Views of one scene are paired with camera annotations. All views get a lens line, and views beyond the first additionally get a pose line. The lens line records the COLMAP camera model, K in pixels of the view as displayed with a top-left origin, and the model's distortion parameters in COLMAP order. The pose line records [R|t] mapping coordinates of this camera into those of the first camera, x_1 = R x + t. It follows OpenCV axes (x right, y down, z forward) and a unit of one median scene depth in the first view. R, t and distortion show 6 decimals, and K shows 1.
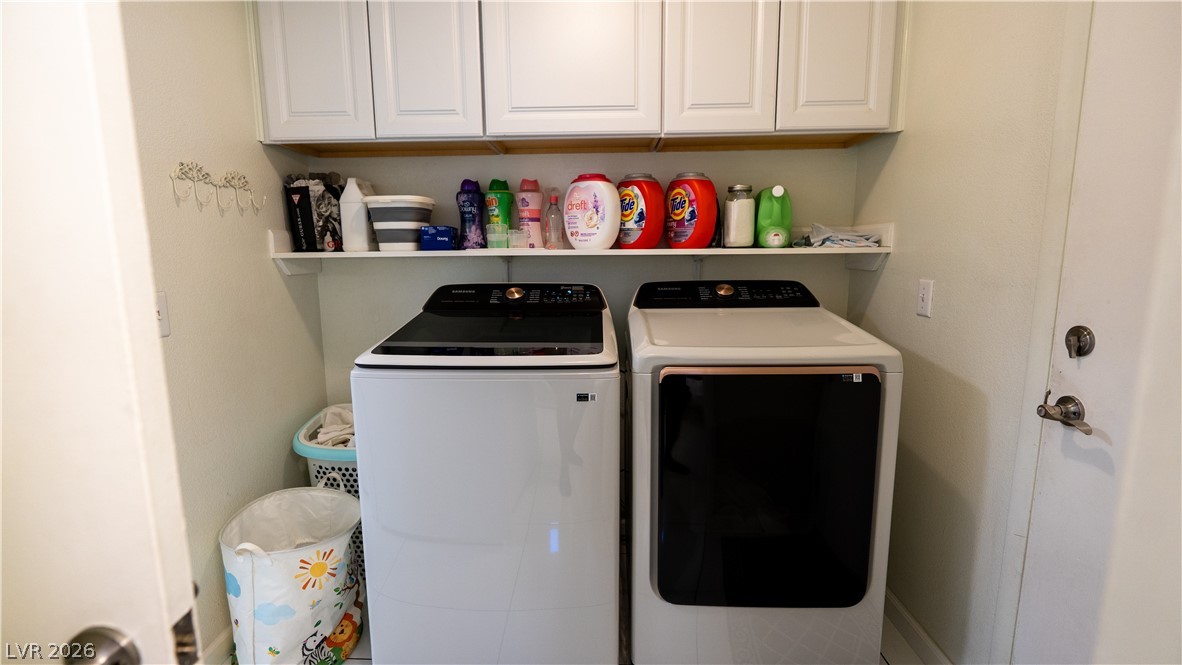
lens RADIAL K [[531.5, 0, 587.4], [0, 531.5, 325.5], [0, 0, 1]] dist [-0.003155, -0.000170]
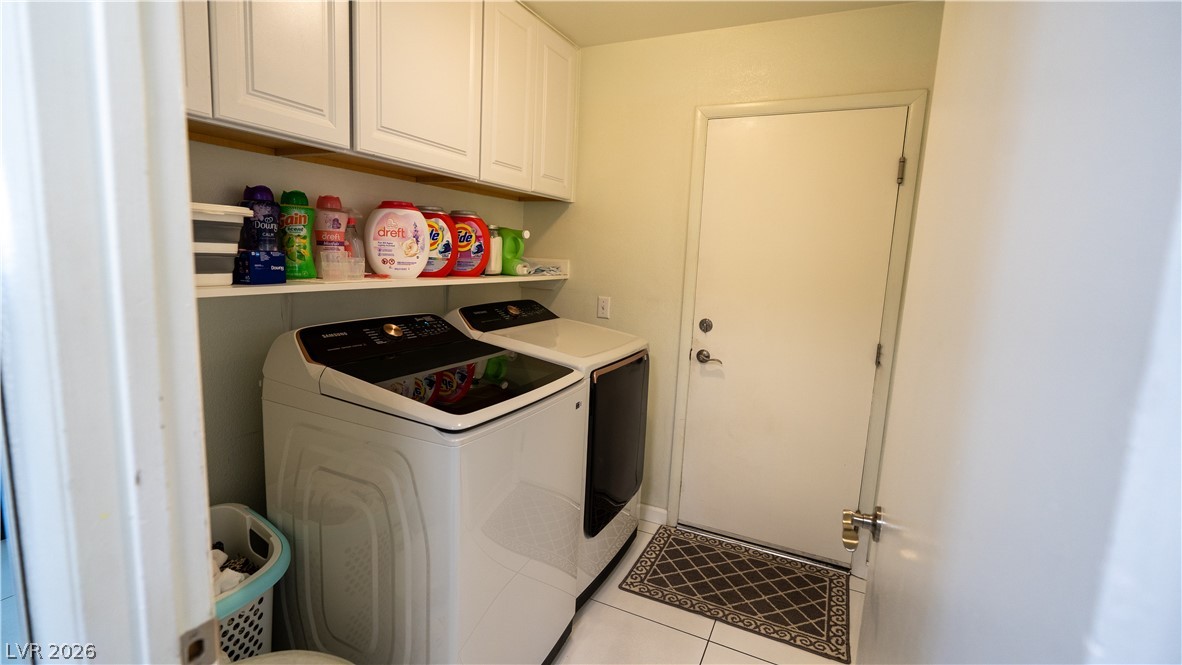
lens RADIAL K [[531.5, 0, 587.4], [0, 531.5, 325.5], [0, 0, 1]] dist [-0.003155, -0.000170]
pose [[0.397833, -0.097911, 0.912219, -0.788459], [0.083476, 0.994028, 0.070286, -0.099269], [-0.913652, 0.048186, 0.403630, 0.306107]]
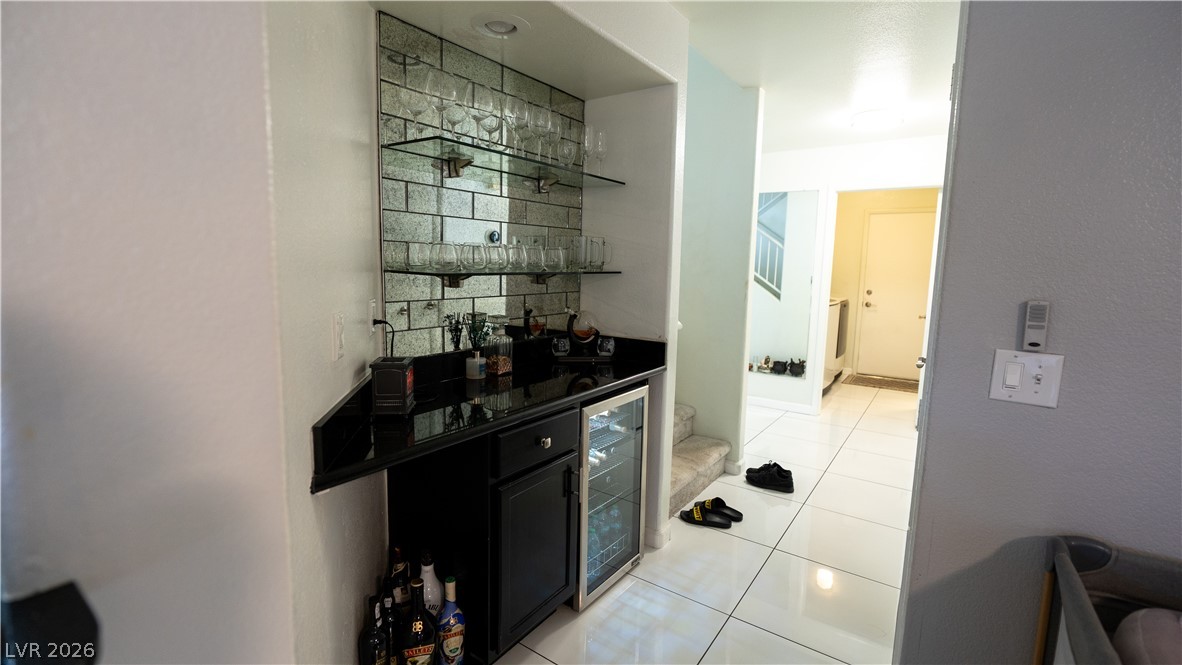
lens RADIAL K [[531.5, 0, 587.4], [0, 531.5, 325.5], [0, 0, 1]] dist [-0.003155, -0.000170]
pose [[0.541368, -0.070304, 0.837841, -3.321085], [0.093621, 0.995342, 0.023026, -0.019068], [-0.835557, 0.065974, 0.545428, 0.235492]]
